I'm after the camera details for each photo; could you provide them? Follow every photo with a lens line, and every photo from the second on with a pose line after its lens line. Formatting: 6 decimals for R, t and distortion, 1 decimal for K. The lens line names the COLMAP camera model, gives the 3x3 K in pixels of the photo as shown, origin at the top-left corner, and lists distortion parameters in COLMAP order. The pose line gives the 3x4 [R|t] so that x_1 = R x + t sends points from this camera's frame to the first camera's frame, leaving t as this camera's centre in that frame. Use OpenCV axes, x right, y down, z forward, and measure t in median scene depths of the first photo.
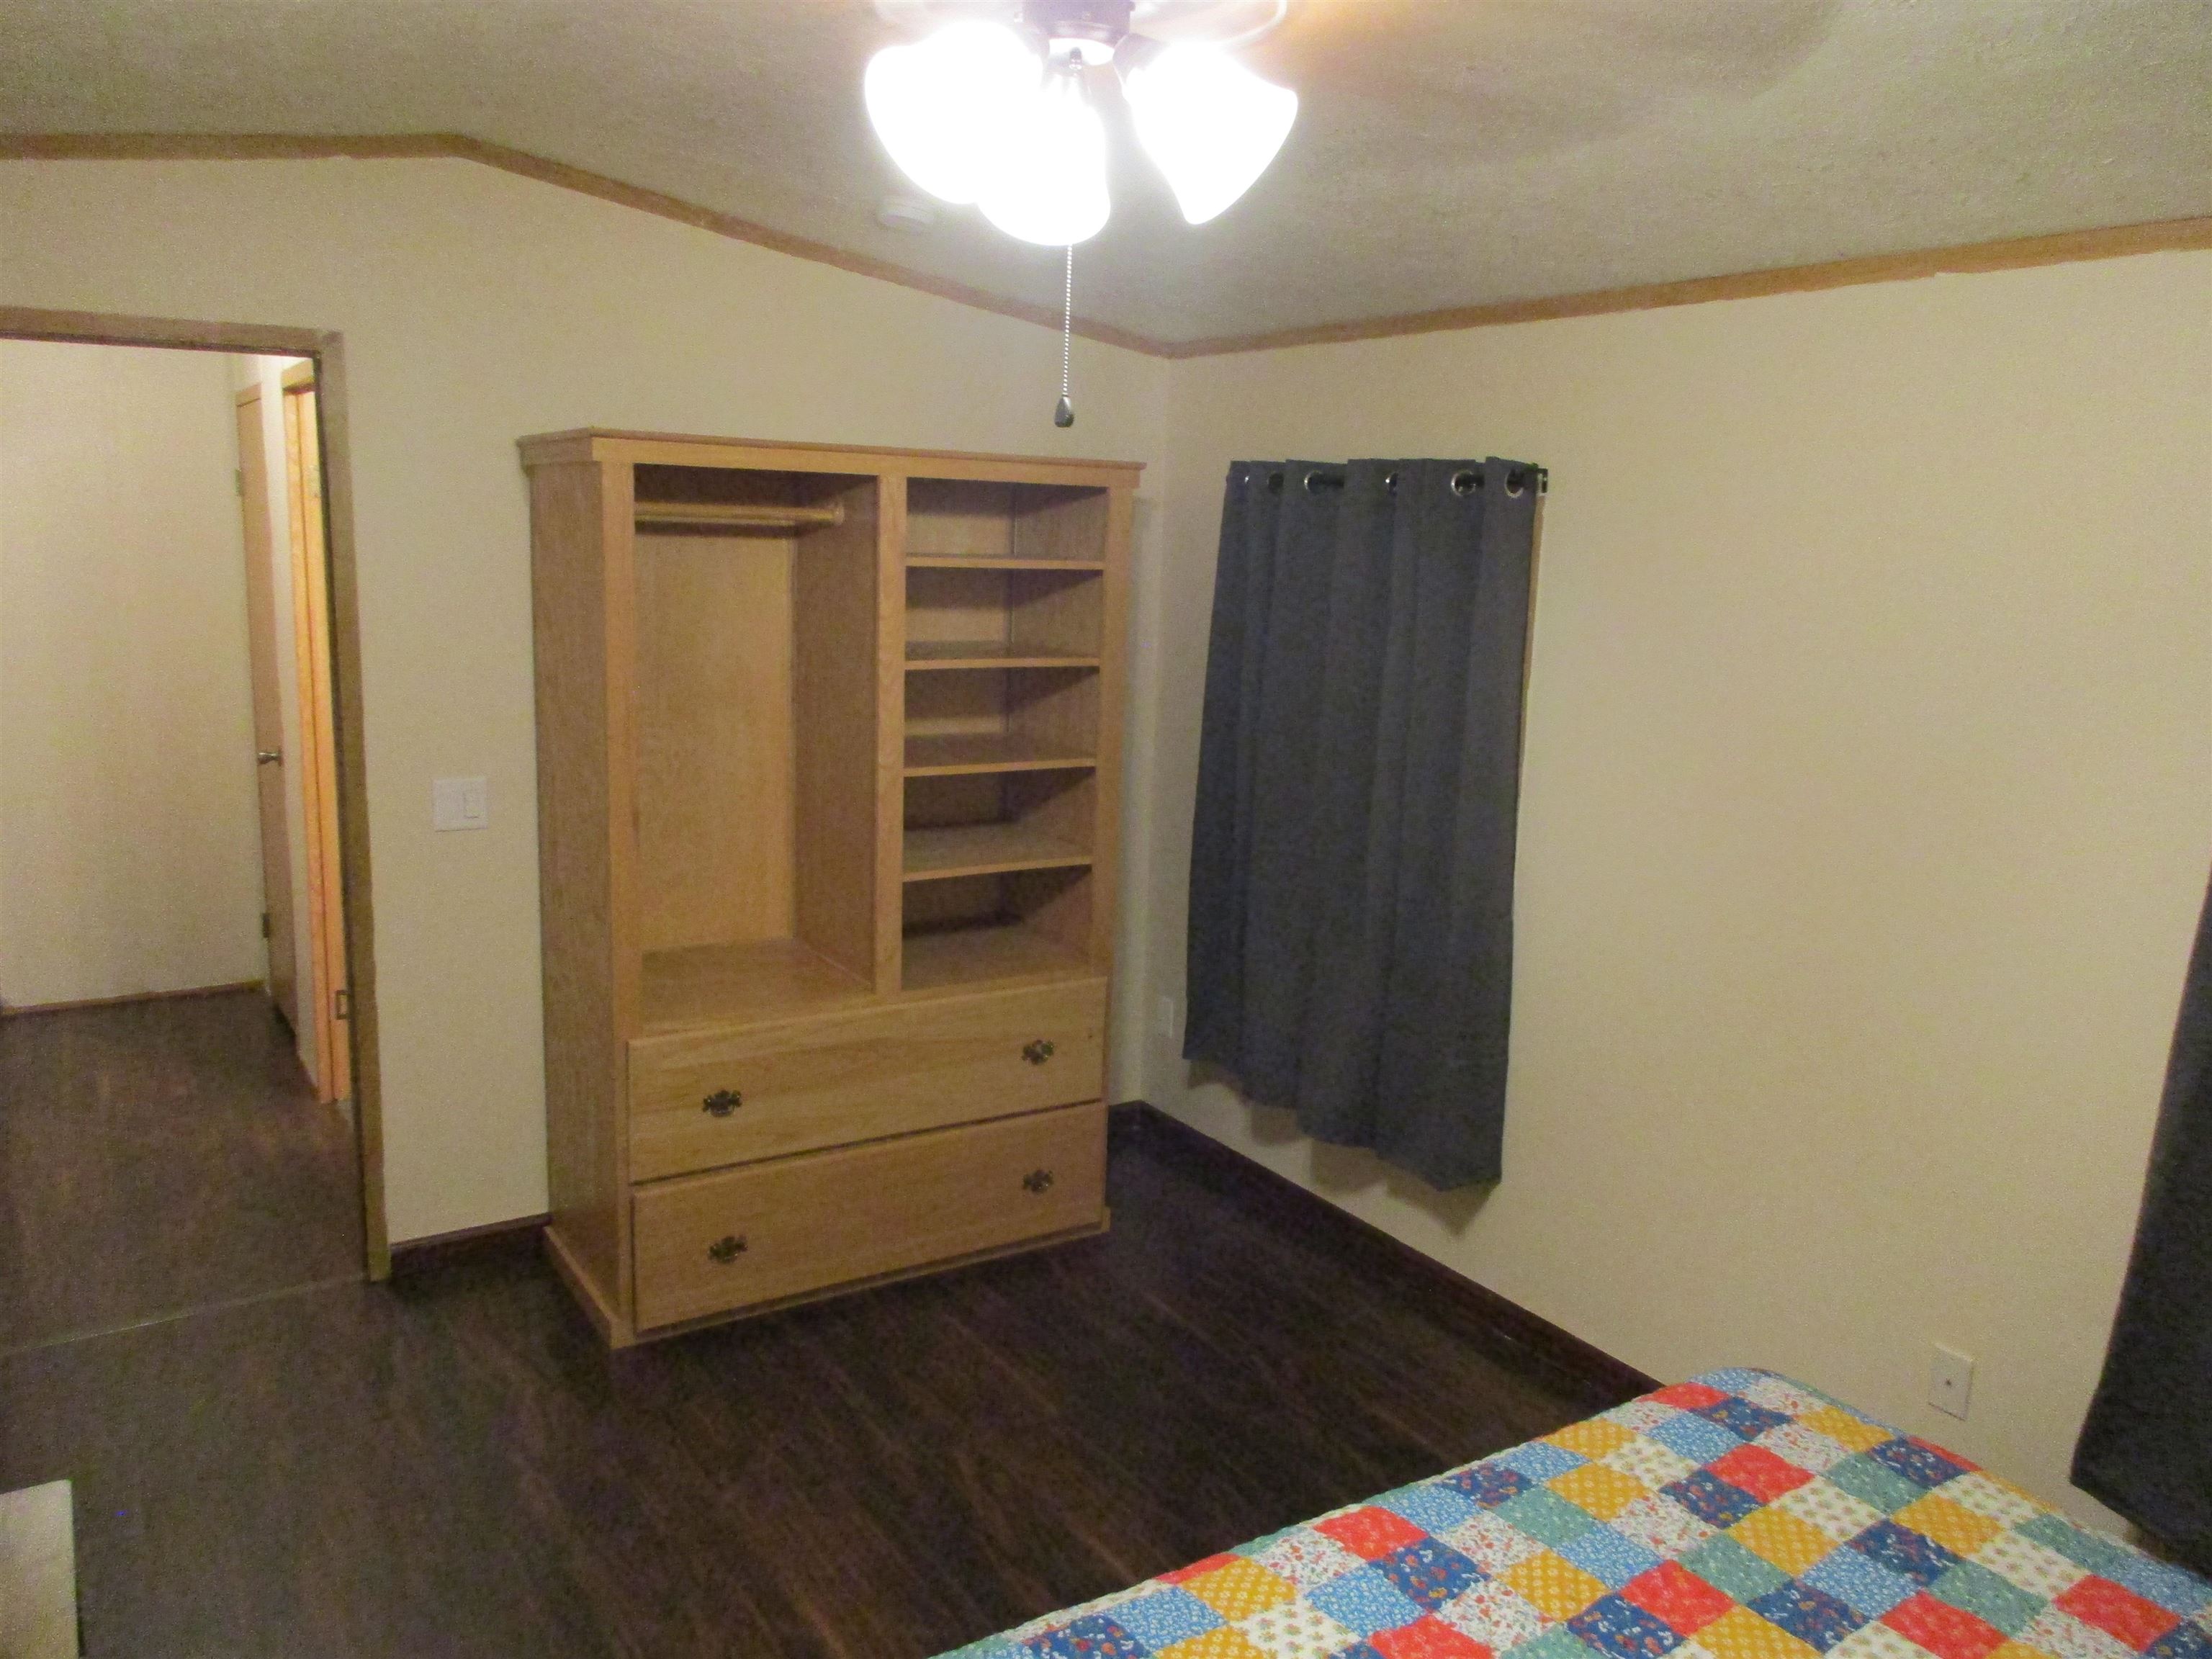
lens RADIAL K [[1637.1, 0, 1101.6], [0, 1637.1, 828.4], [0, 0, 1]] dist [-0.009647, -0.001116]
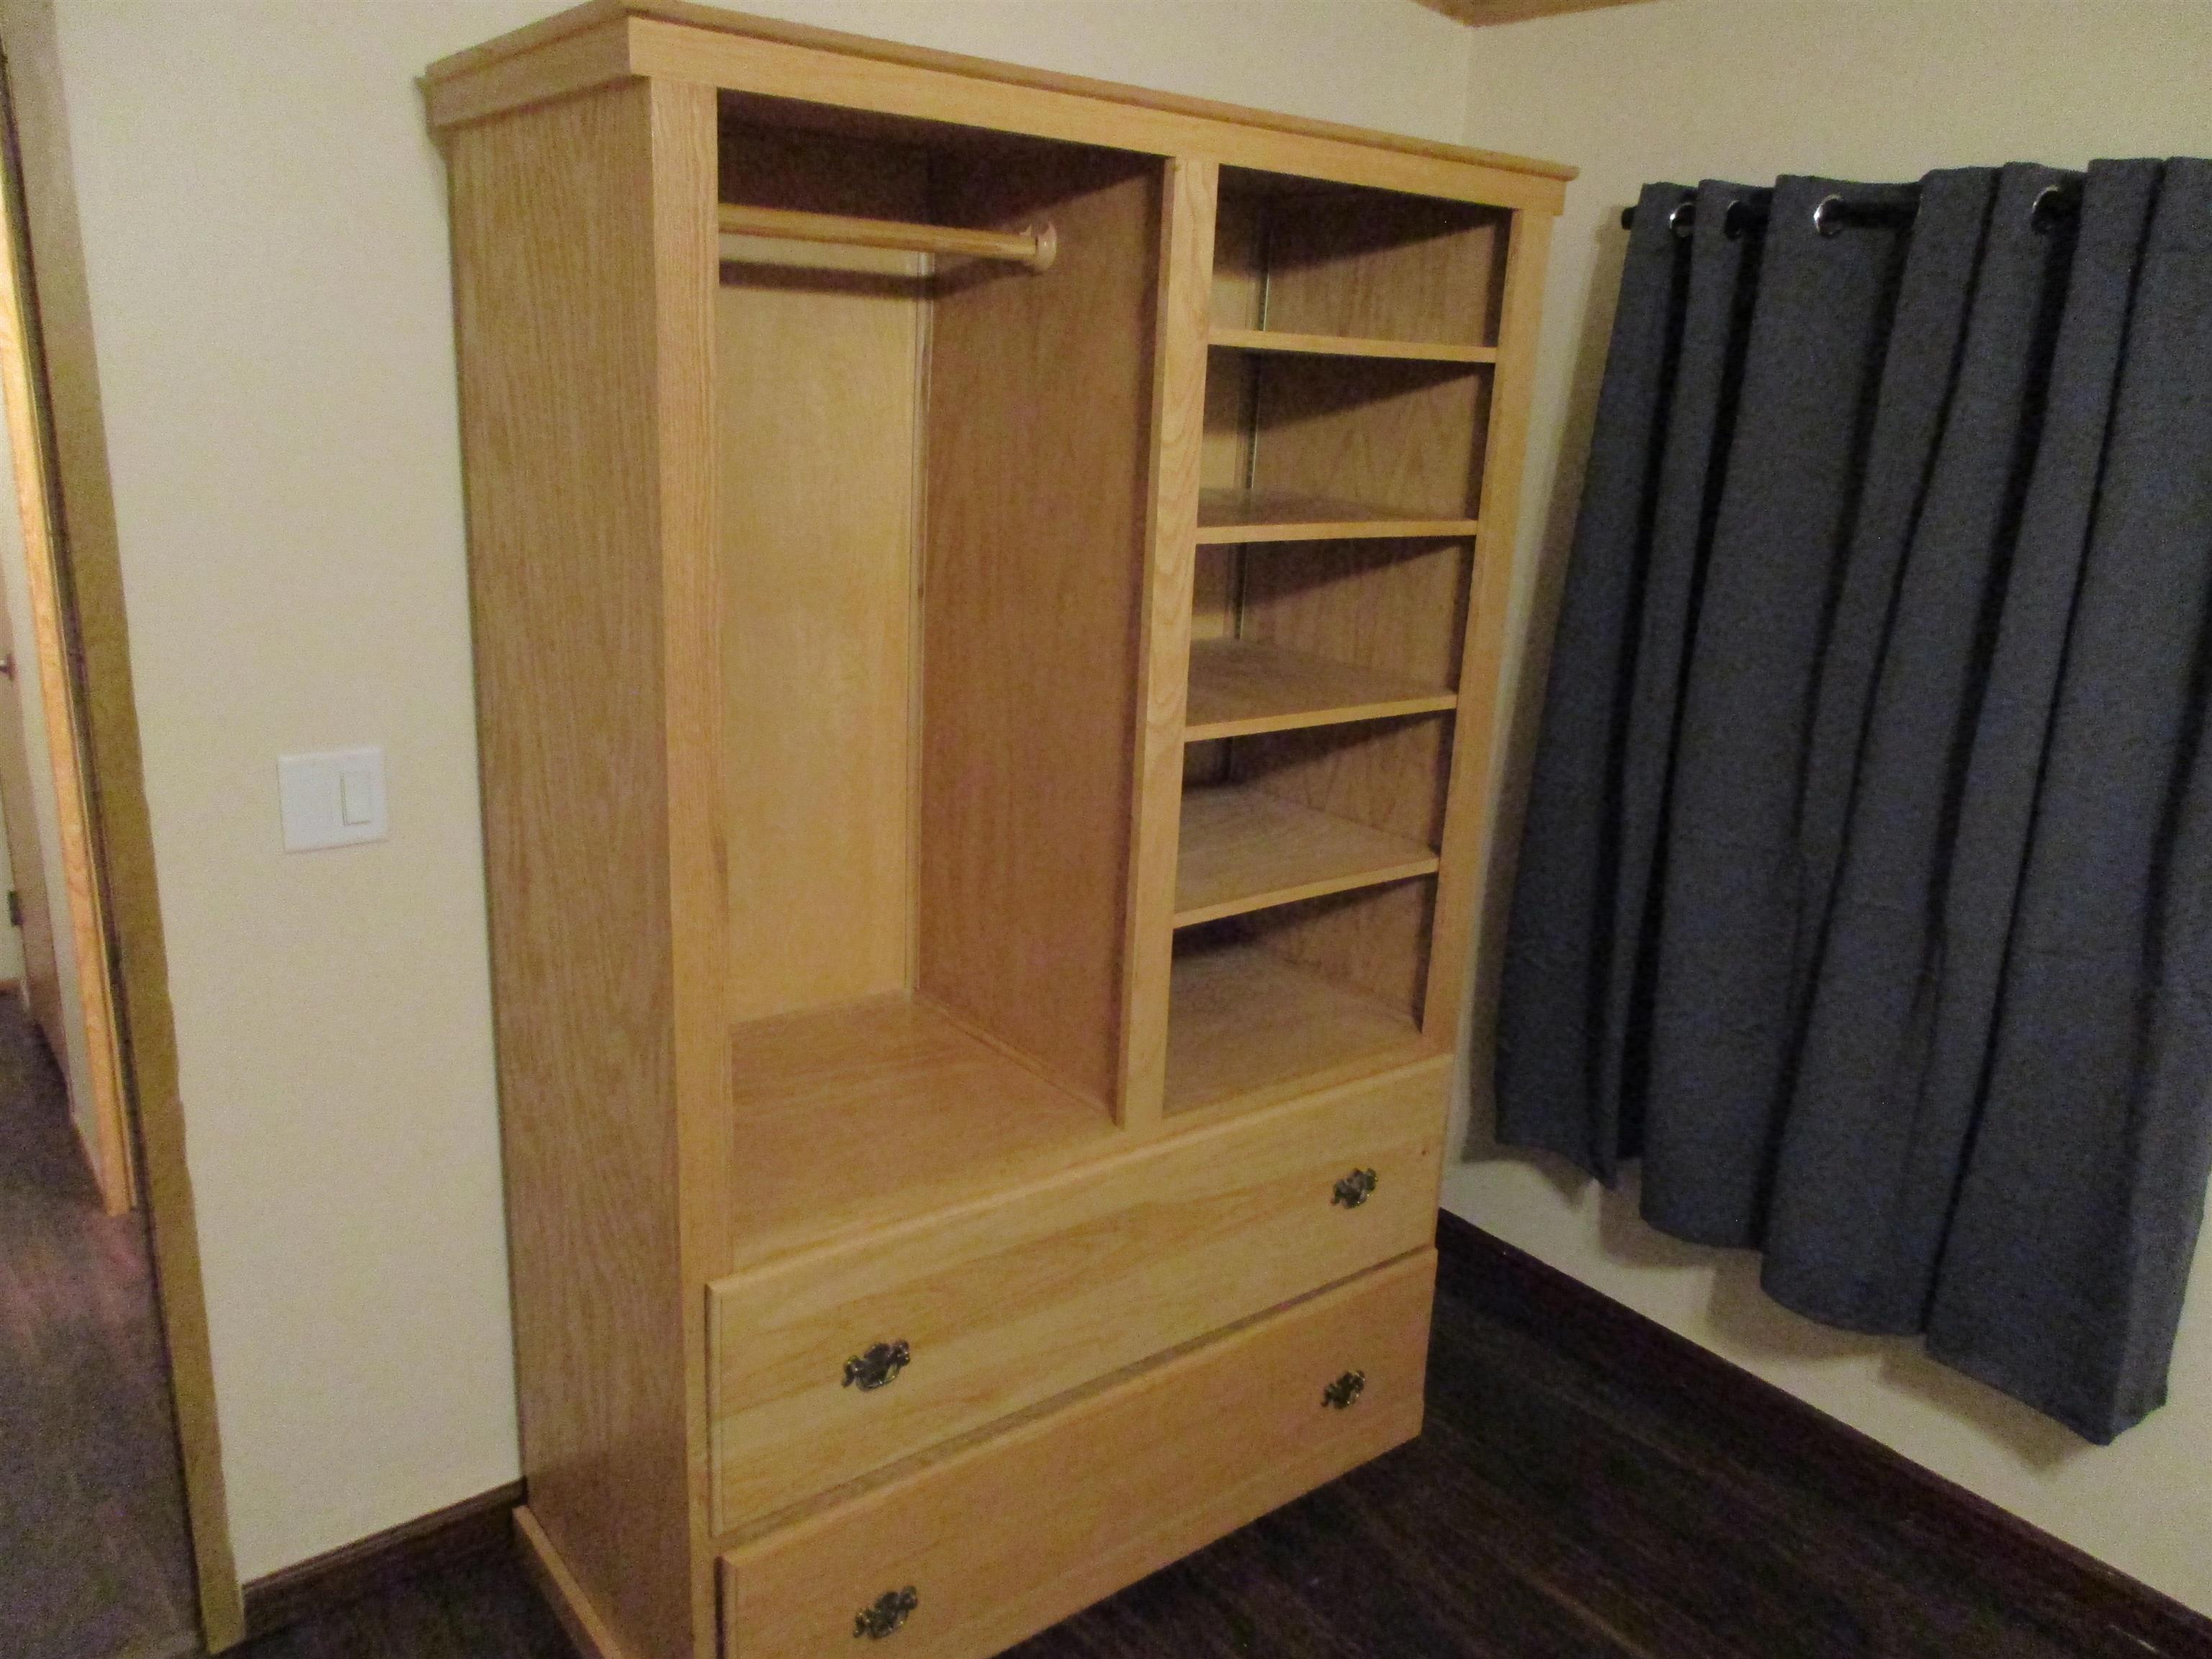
lens RADIAL K [[1637.1, 0, 1109.5], [0, 1637.1, 832.1], [0, 0, 1]] dist [-0.009647, -0.001116]
pose [[0.995345, -0.014571, 0.095267, -0.190134], [0.005313, 0.995297, 0.096723, -0.052933], [-0.096228, -0.095766, 0.990742, 0.445817]]
